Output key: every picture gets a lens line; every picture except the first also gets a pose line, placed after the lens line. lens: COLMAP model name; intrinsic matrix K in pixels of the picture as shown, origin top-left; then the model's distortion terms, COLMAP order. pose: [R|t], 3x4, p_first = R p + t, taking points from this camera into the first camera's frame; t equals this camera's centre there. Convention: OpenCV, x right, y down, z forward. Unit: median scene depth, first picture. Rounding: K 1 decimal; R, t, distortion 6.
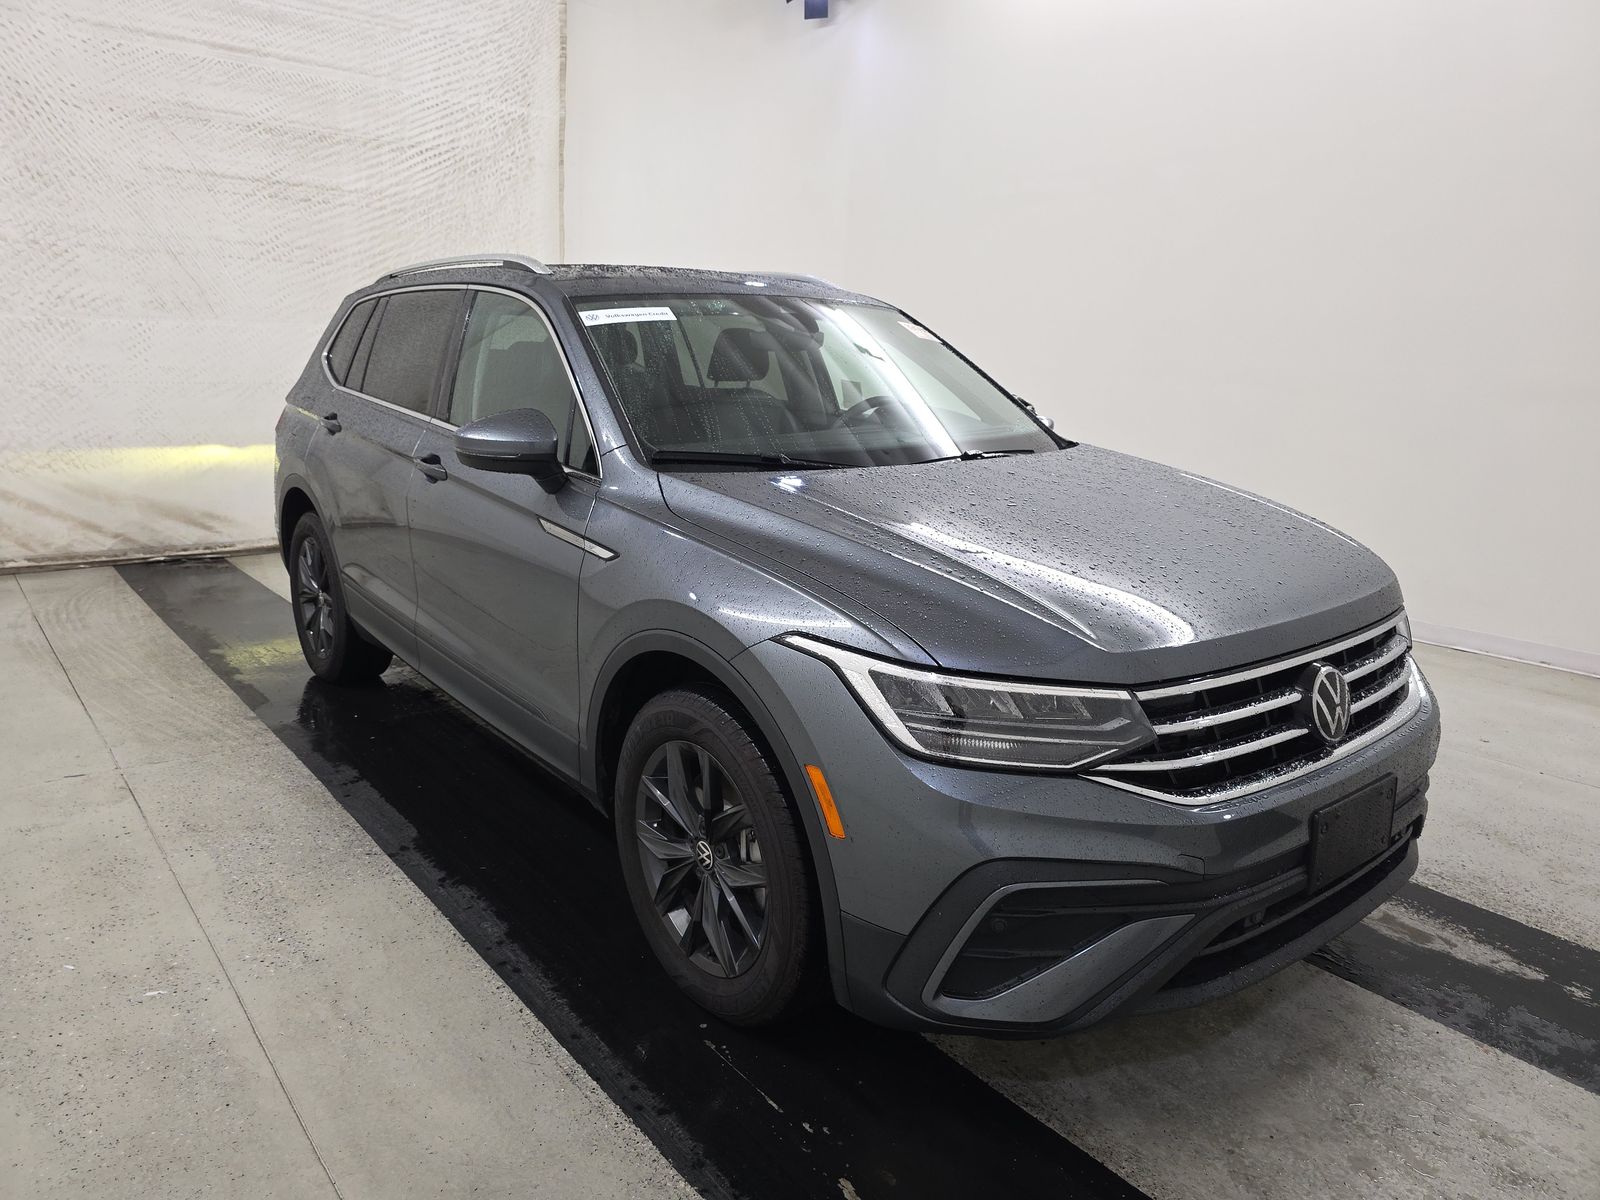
lens RADIAL K [[1067.4, 0, 794.6], [0, 1067.4, 566.3], [0, 0, 1]] dist [0.026451, -0.038954]
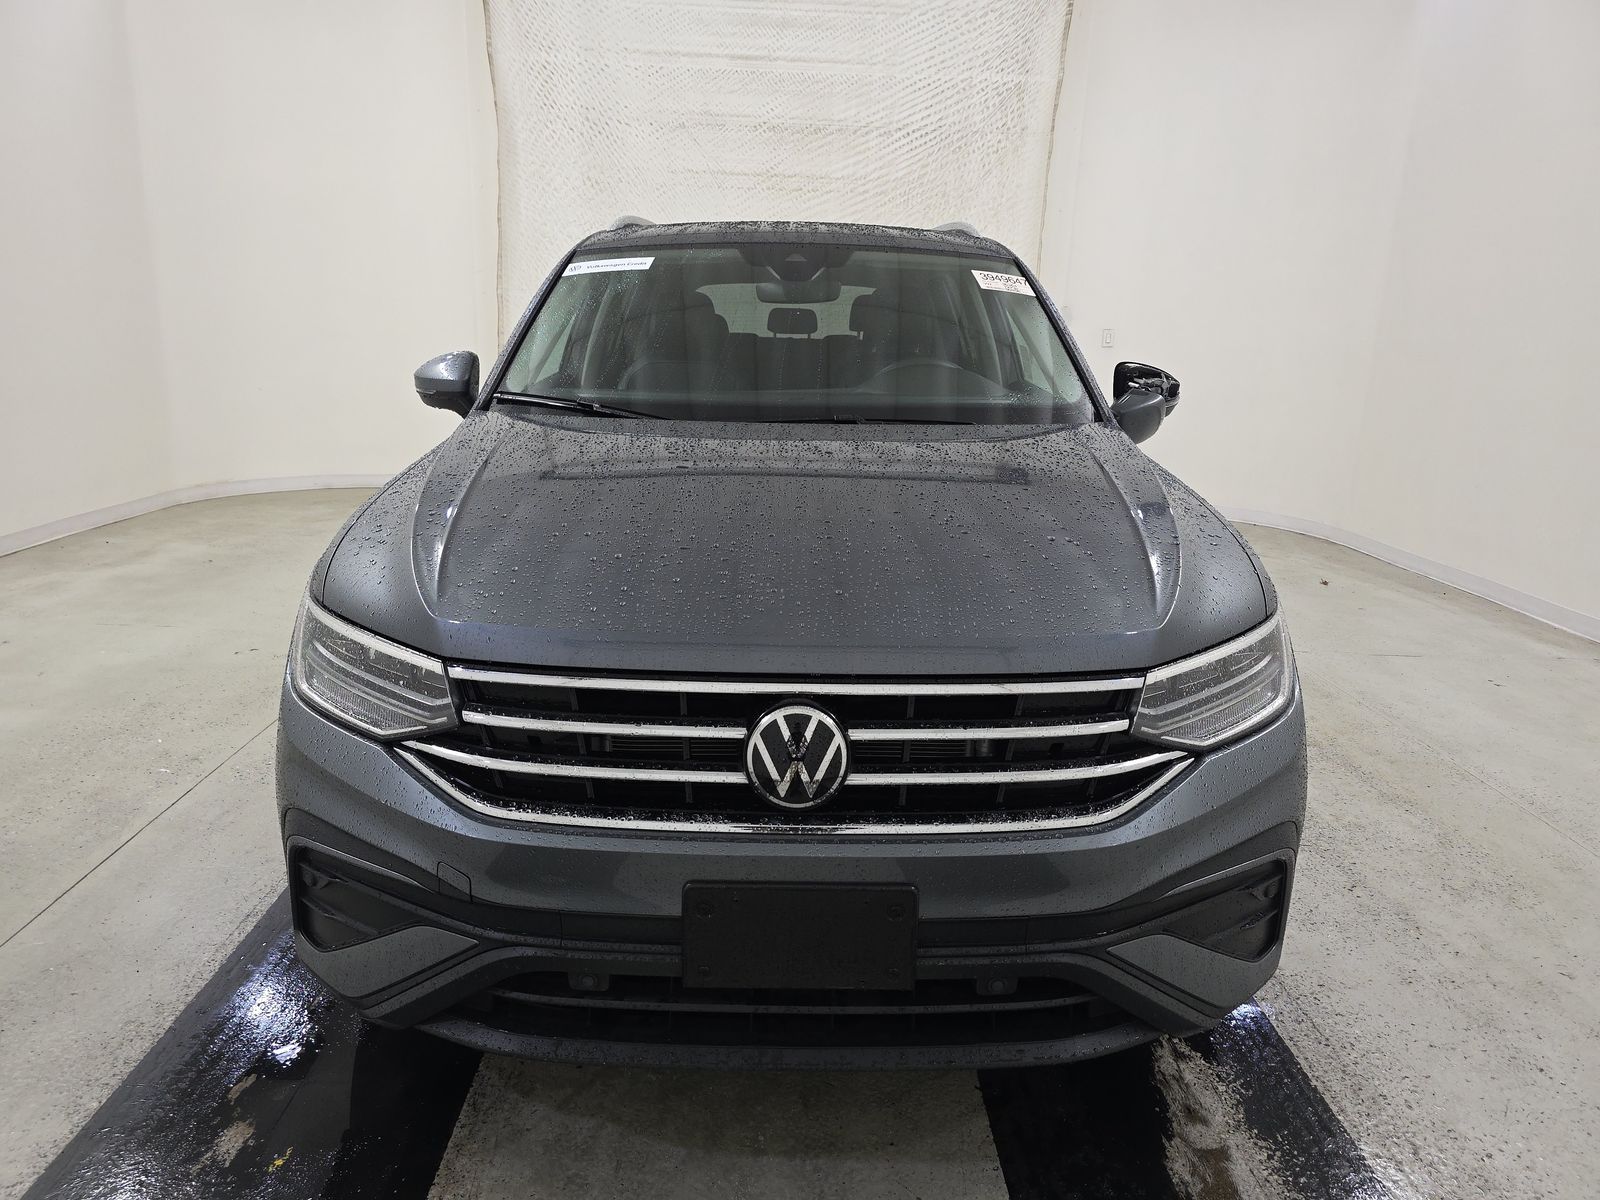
lens RADIAL K [[1059.2, 0, 799.7], [0, 1059.2, 597.1], [0, 0, 1]] dist [0.037107, -0.034286]
pose [[0.791981, 0.148390, -0.592239, 0.253215], [-0.127185, 0.988833, 0.077680, -0.009619], [0.597152, 0.013803, 0.802009, 0.117969]]
